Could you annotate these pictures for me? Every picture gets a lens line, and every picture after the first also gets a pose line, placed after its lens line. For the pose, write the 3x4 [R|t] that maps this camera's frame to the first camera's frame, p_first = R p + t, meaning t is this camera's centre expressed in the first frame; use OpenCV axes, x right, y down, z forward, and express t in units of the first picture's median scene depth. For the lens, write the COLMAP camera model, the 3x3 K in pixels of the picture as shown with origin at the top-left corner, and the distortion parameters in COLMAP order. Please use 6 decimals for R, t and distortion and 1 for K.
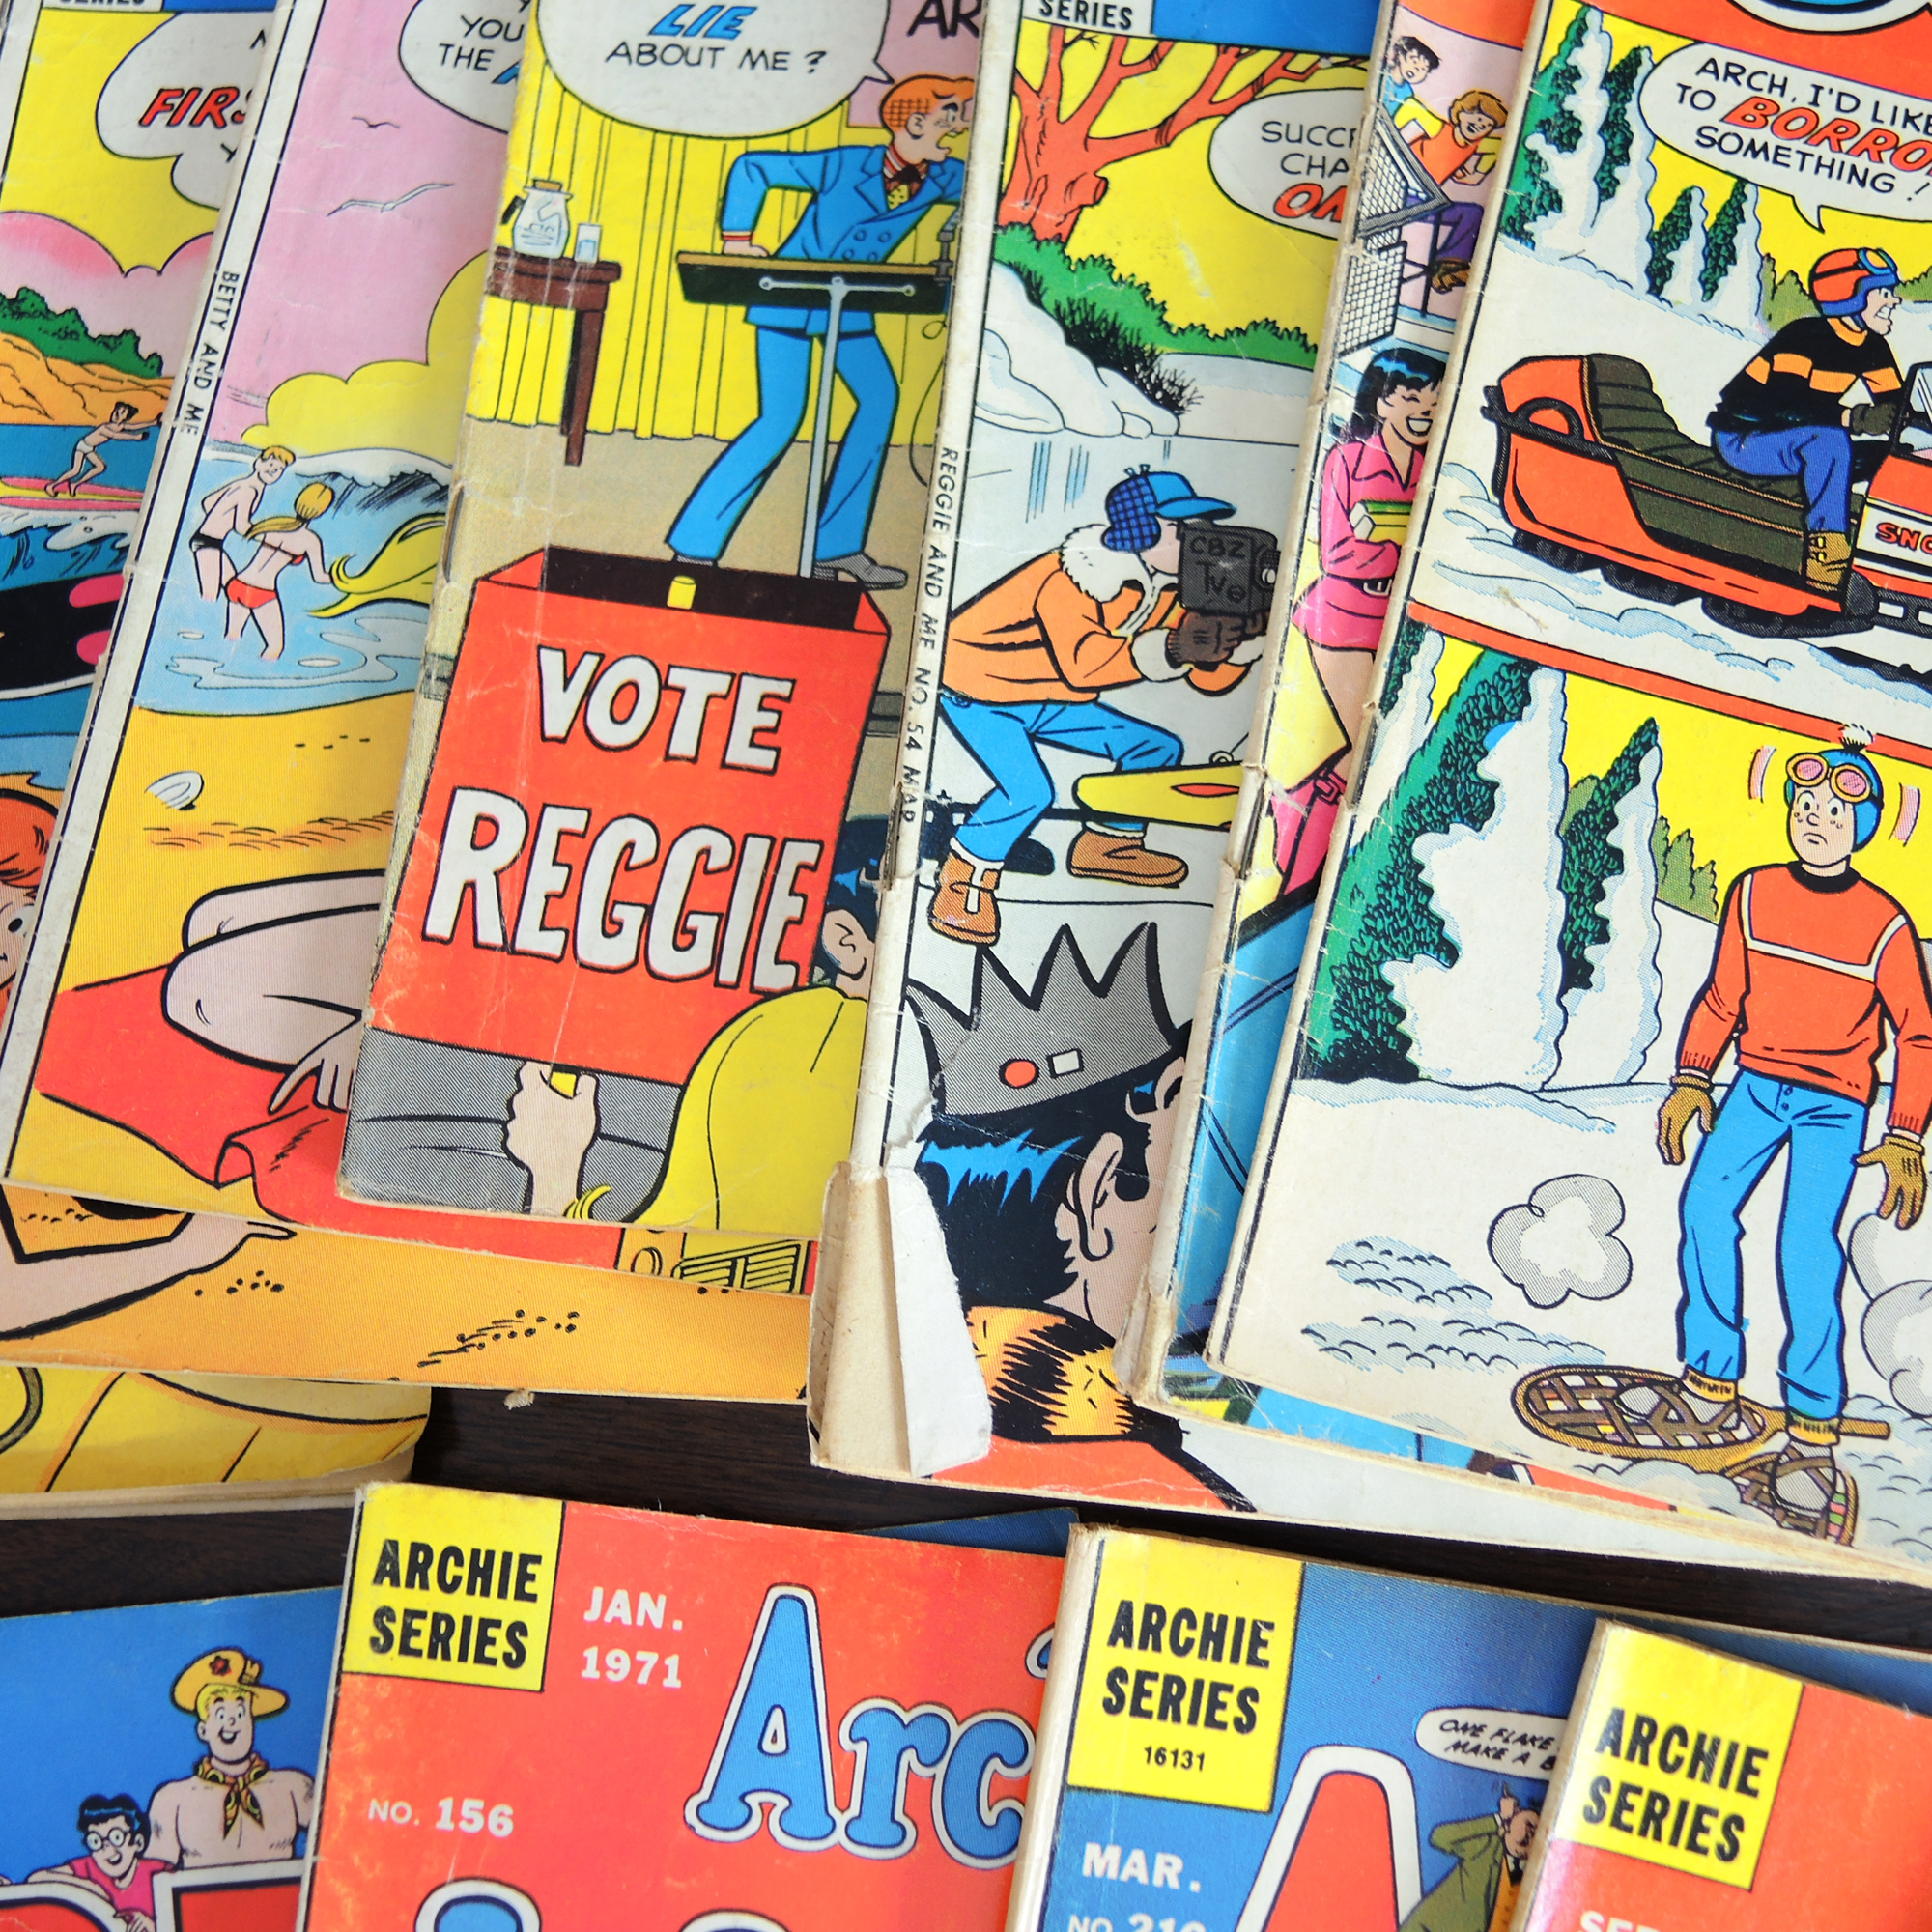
lens RADIAL K [[2142.3, 0, 966.0], [0, 2142.3, 966.0], [0, 0, 1]] dist [-0.041943, -0.063389]
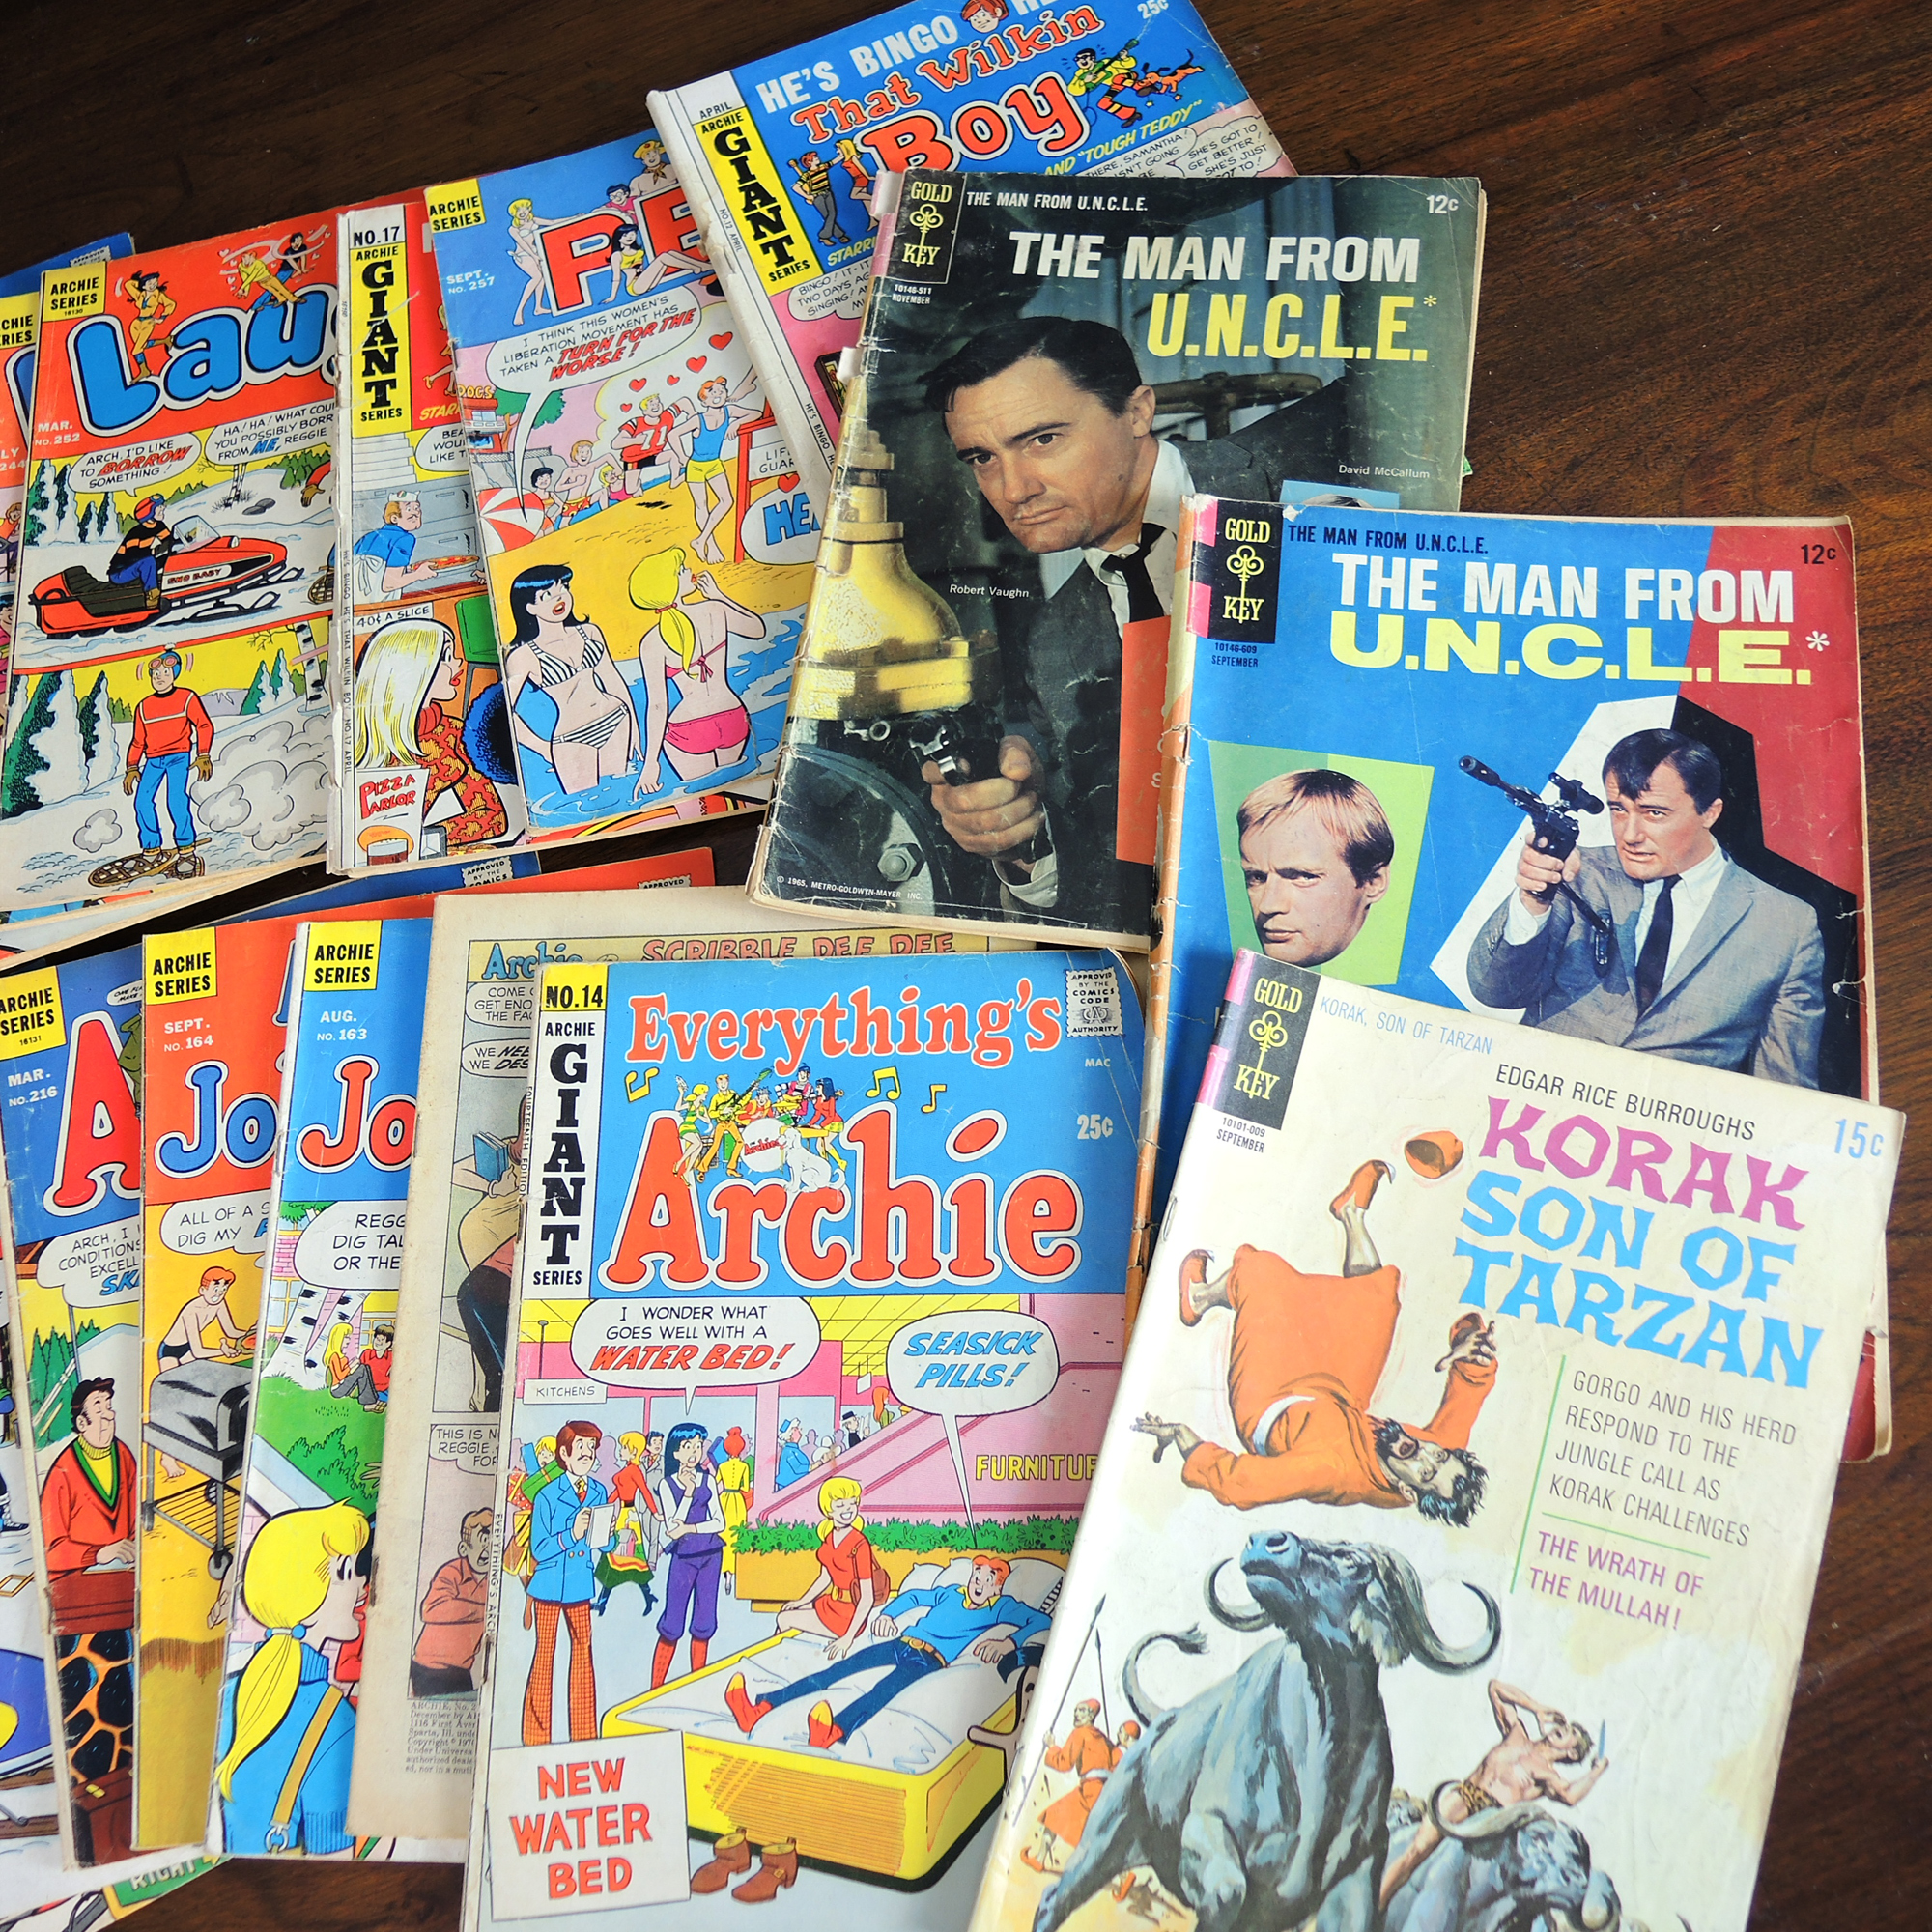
lens RADIAL K [[2142.3, 0, 966.0], [0, 2142.3, 966.0], [0, 0, 1]] dist [-0.041943, -0.063389]
pose [[0.911523, -0.404282, 0.075376, 0.986169], [0.411229, 0.894237, -0.176723, 1.197558], [0.004042, 0.192084, 0.981370, -1.685689]]
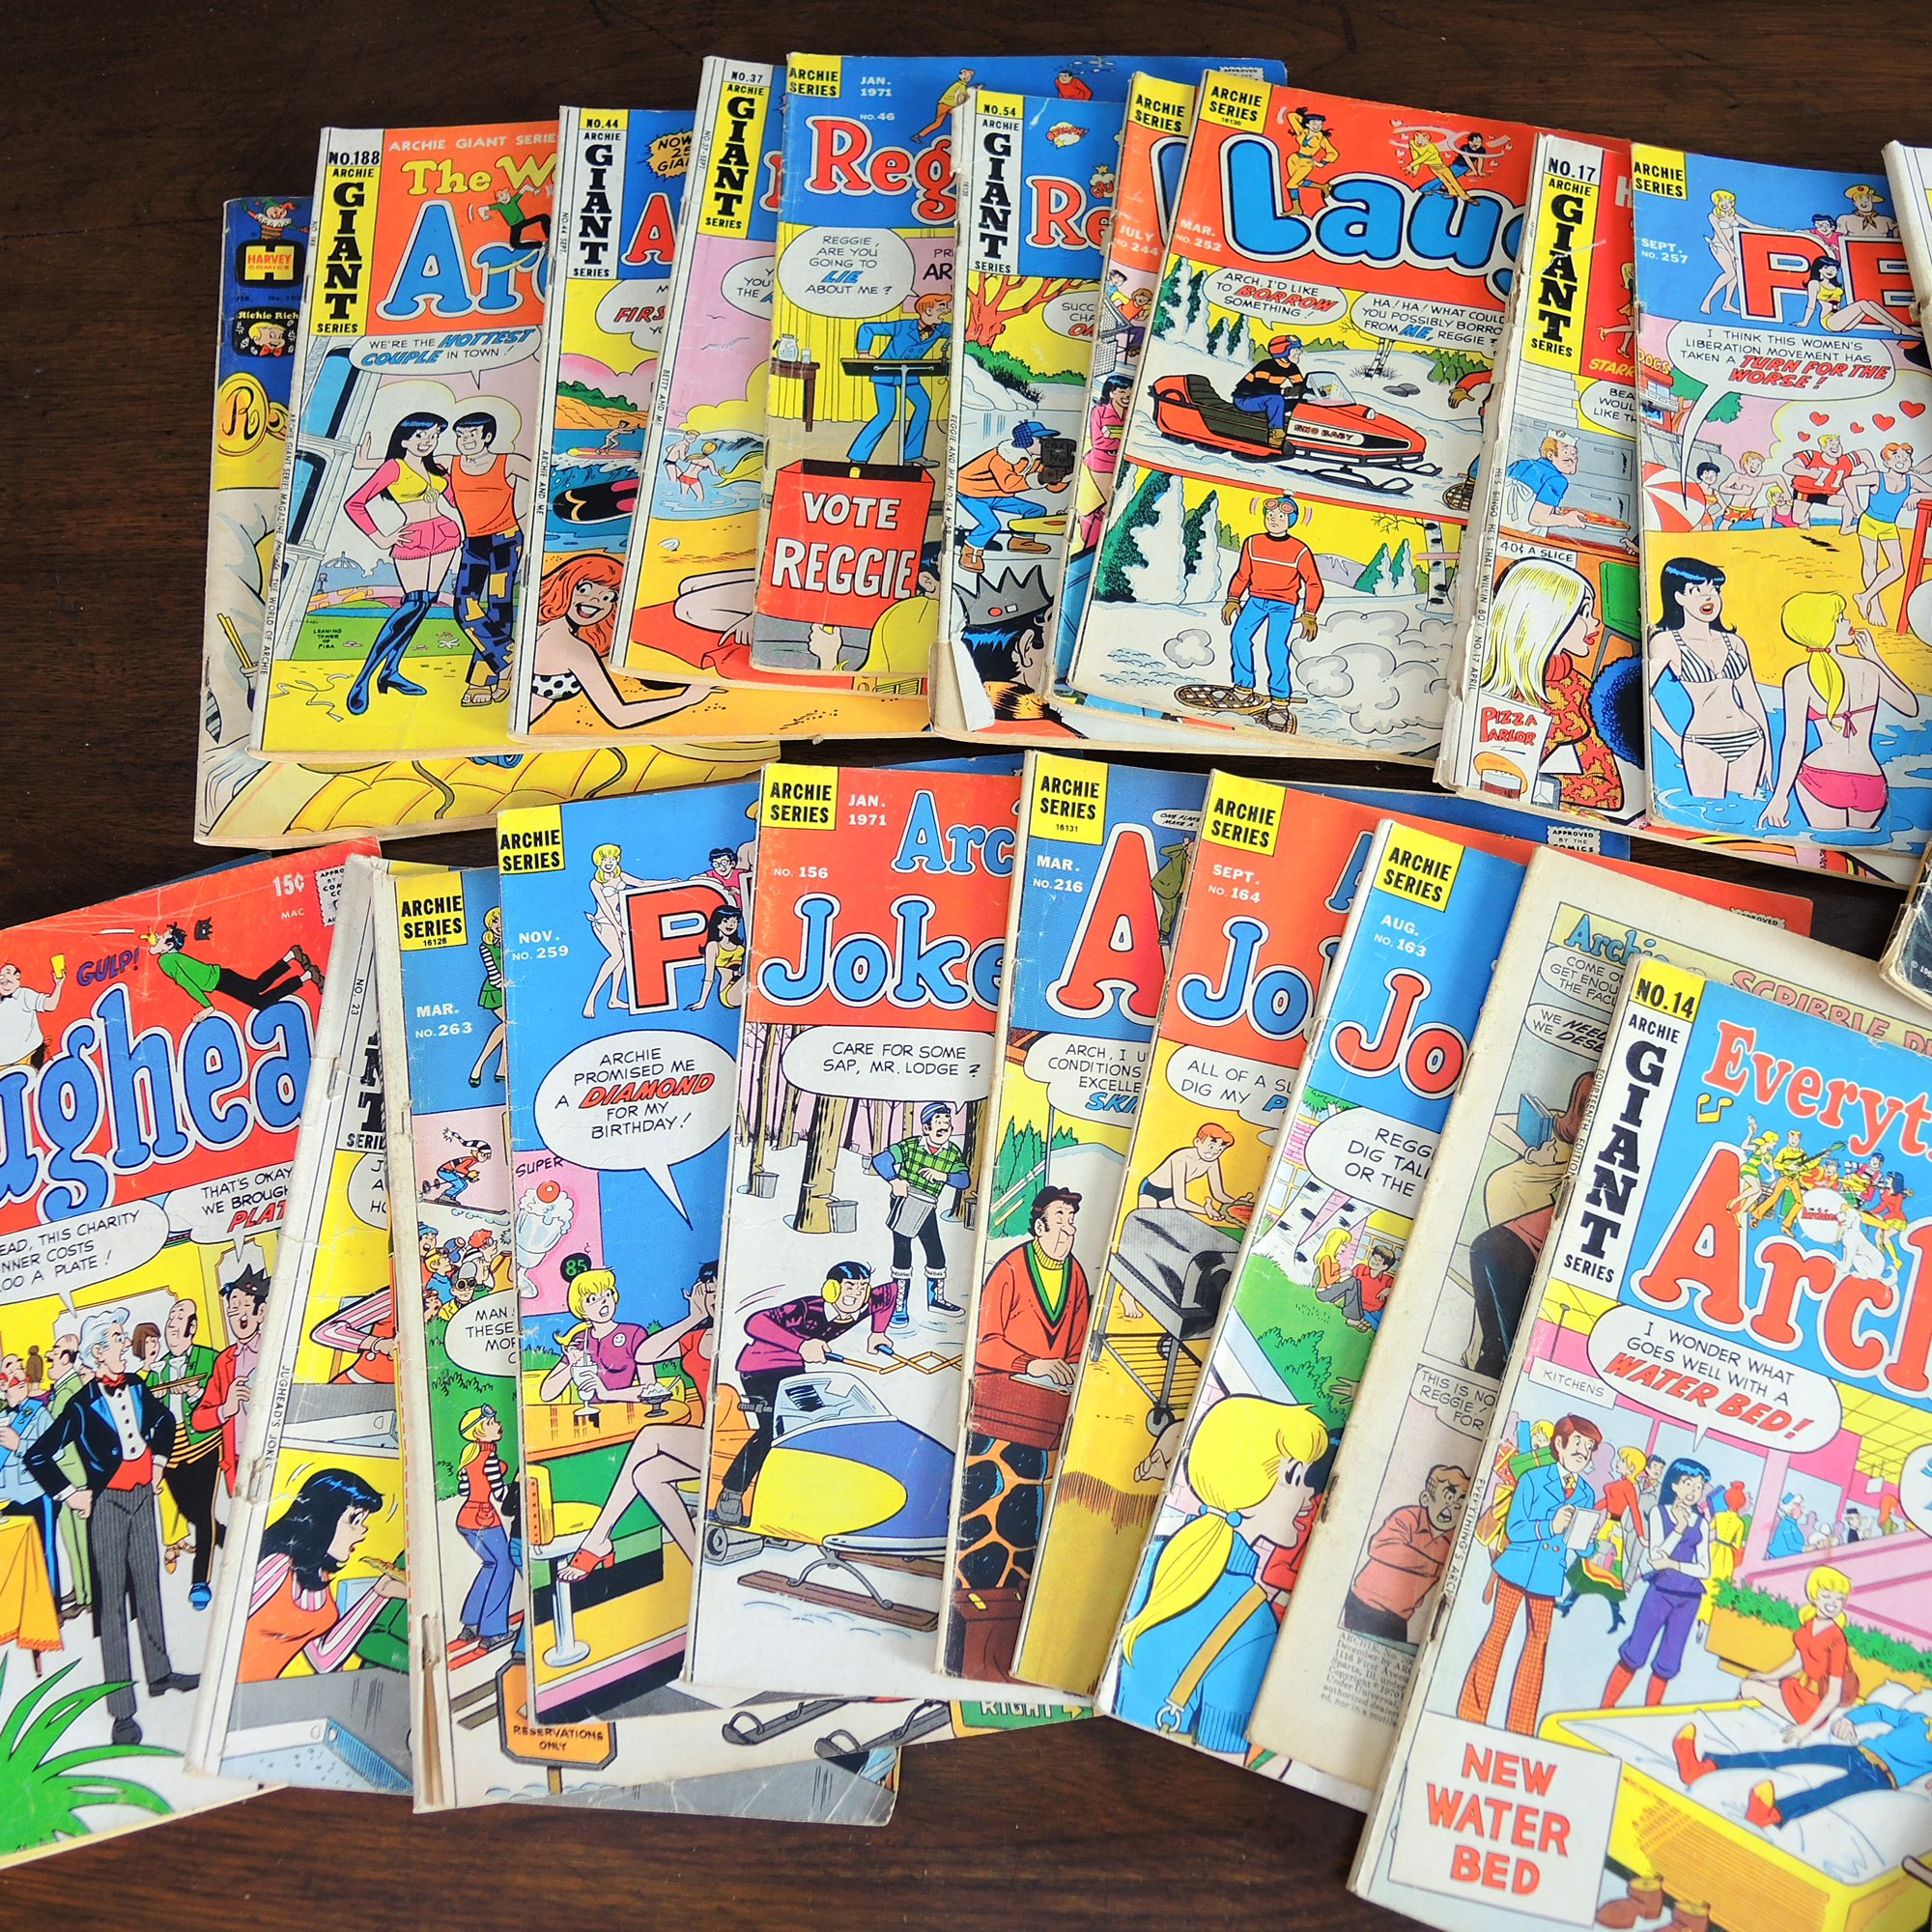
lens RADIAL K [[2142.3, 0, 966.0], [0, 2142.3, 966.0], [0, 0, 1]] dist [-0.041943, -0.063389]
pose [[0.997130, -0.048009, 0.058543, -0.189079], [0.057520, 0.983162, -0.173448, 0.938506], [-0.049230, 0.176317, 0.983102, -1.577942]]
